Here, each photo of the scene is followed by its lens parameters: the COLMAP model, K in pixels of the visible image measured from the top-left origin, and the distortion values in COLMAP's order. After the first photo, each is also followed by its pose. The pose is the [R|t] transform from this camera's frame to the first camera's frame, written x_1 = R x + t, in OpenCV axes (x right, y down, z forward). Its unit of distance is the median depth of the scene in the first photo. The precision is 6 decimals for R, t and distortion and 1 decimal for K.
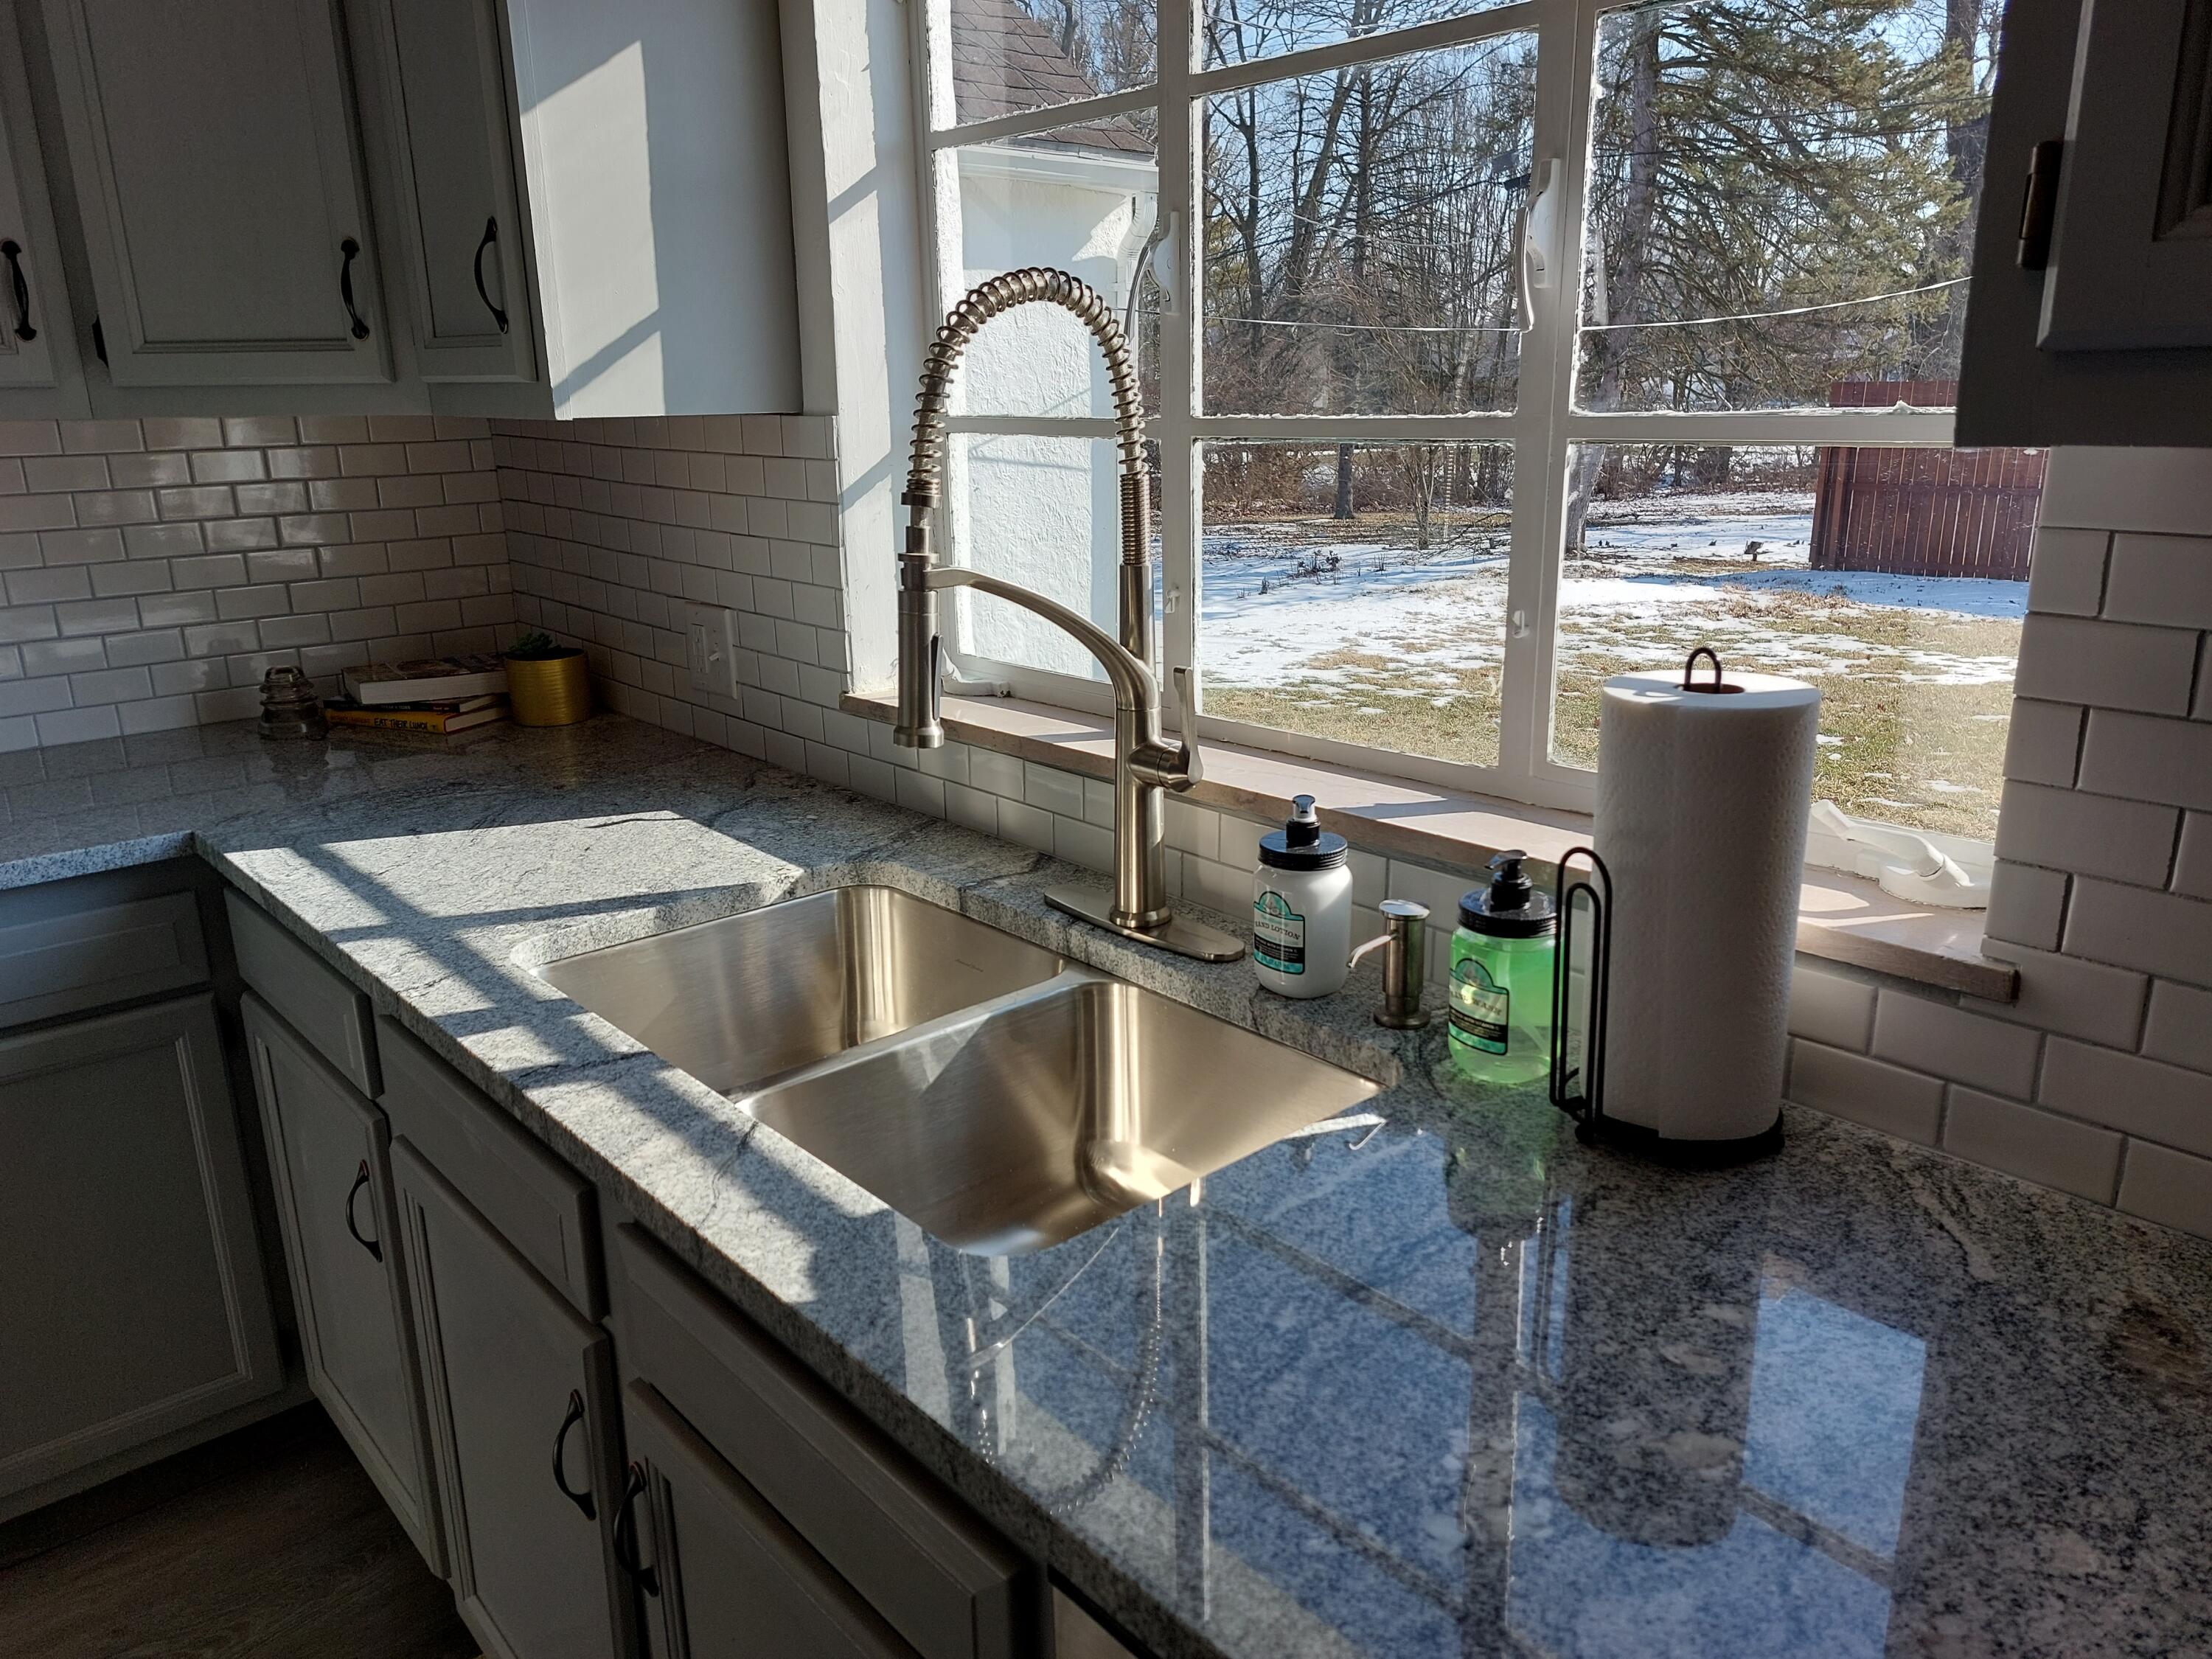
lens RADIAL K [[1573.0, 0, 1120.8], [0, 1573.0, 825.4], [0, 0, 1]] dist [0.080312, -0.004245]
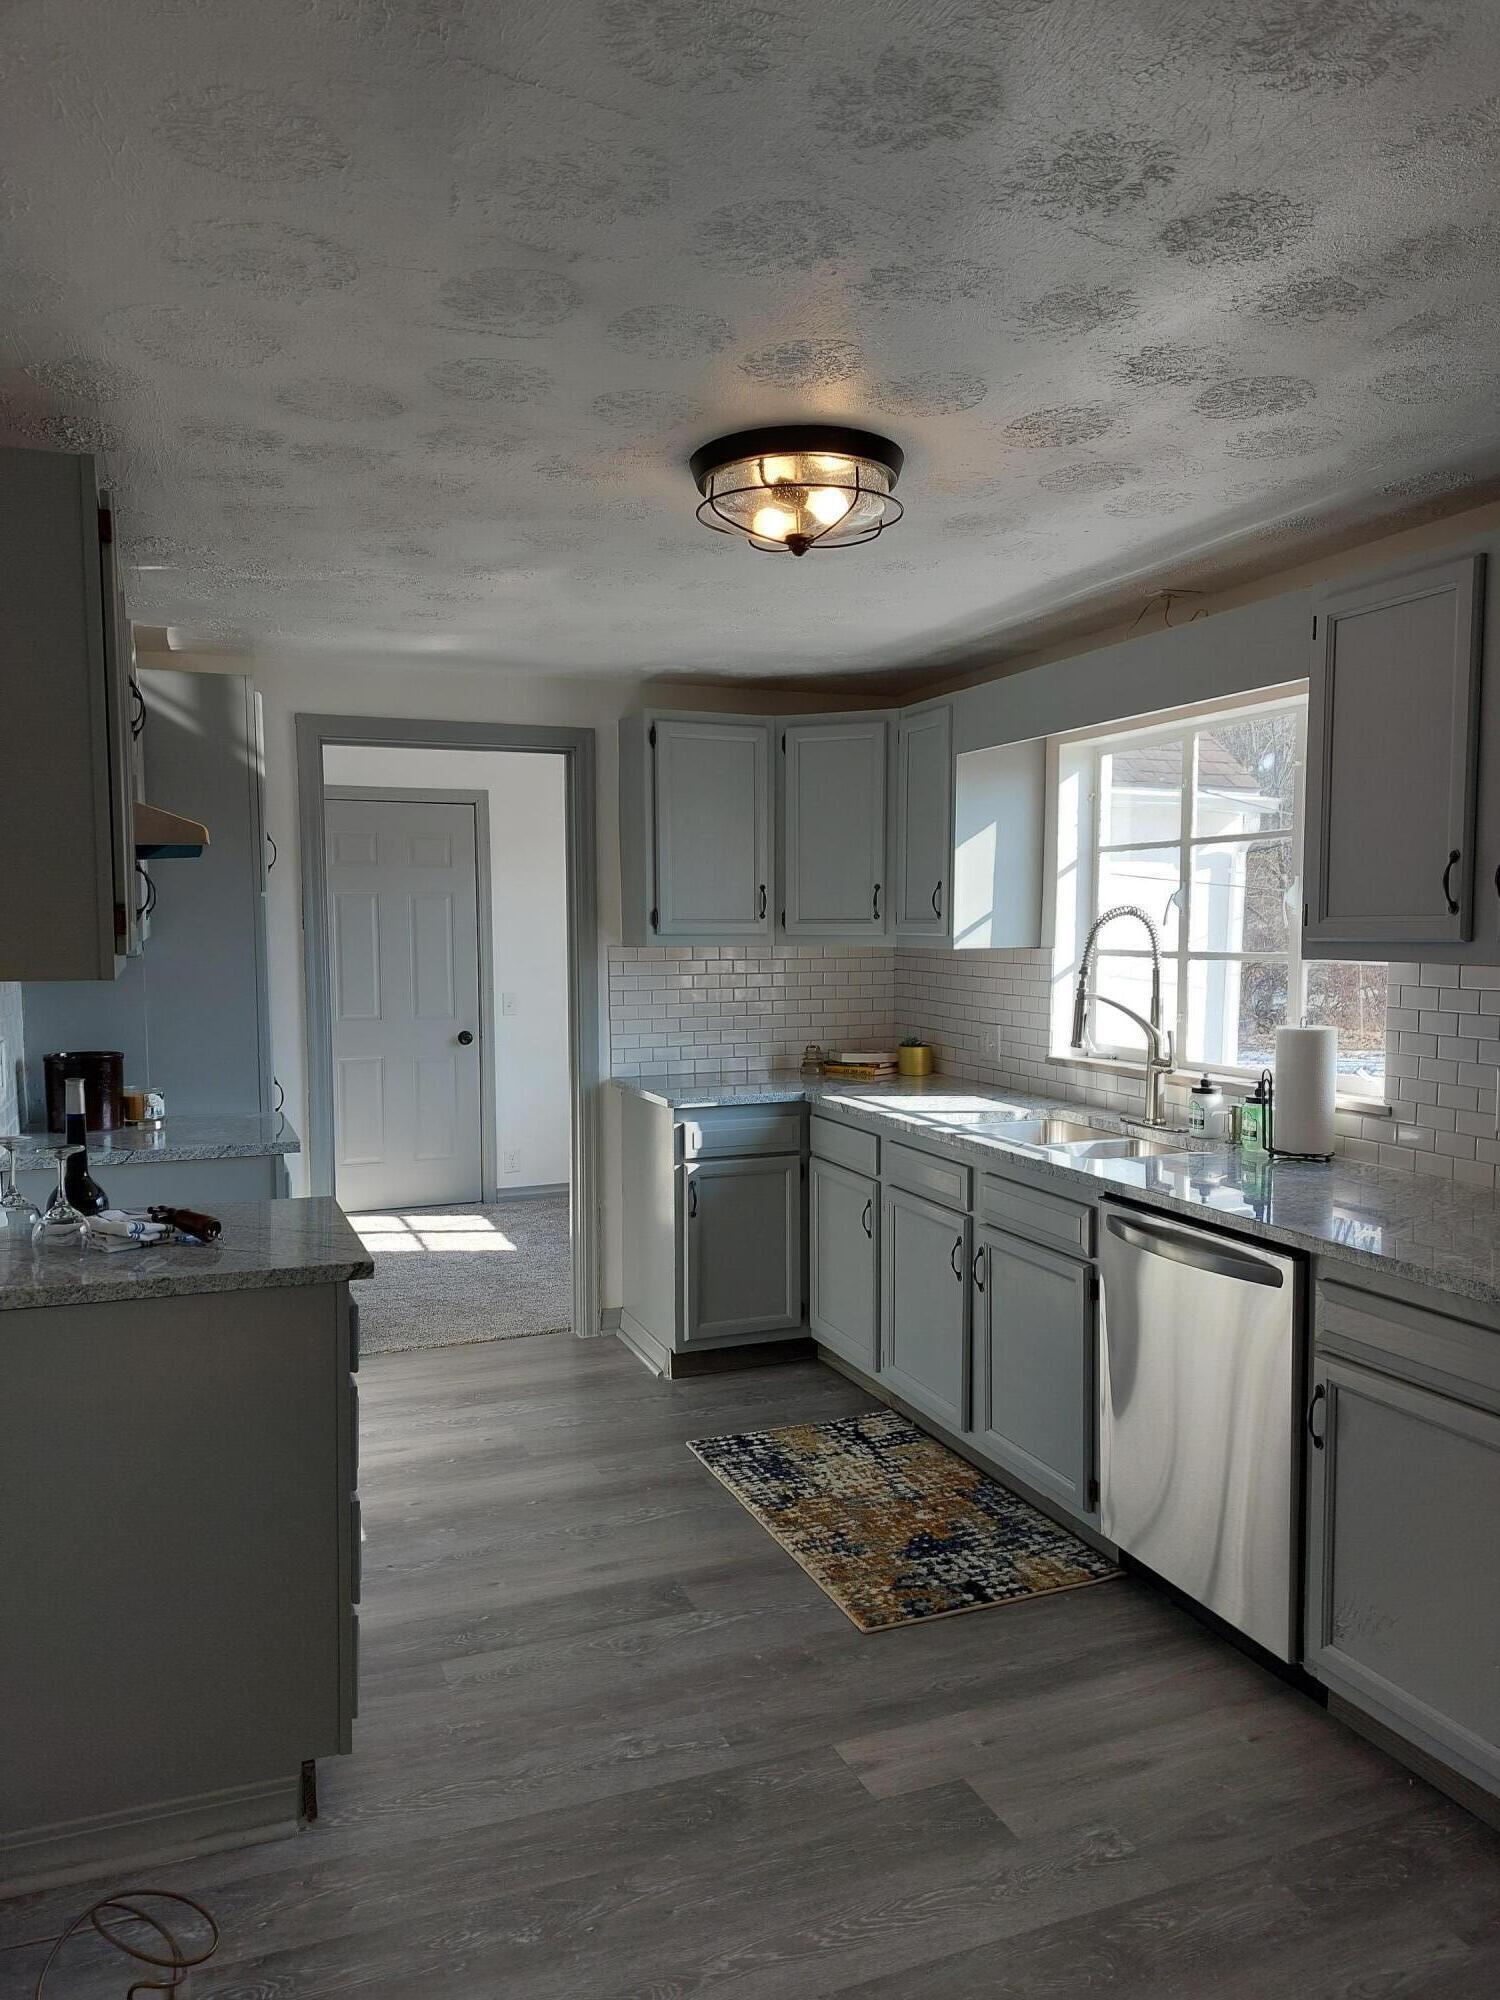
lens RADIAL K [[1422.2, 0, 747.2], [0, 1422.2, 1015.3], [0, 0, 1]] dist [0.080312, -0.004245]
pose [[0.936607, 0.041548, -0.347910, 0.179357], [-0.112265, 0.976181, -0.185651, 0.361013], [0.331909, 0.212940, 0.918963, -1.377473]]
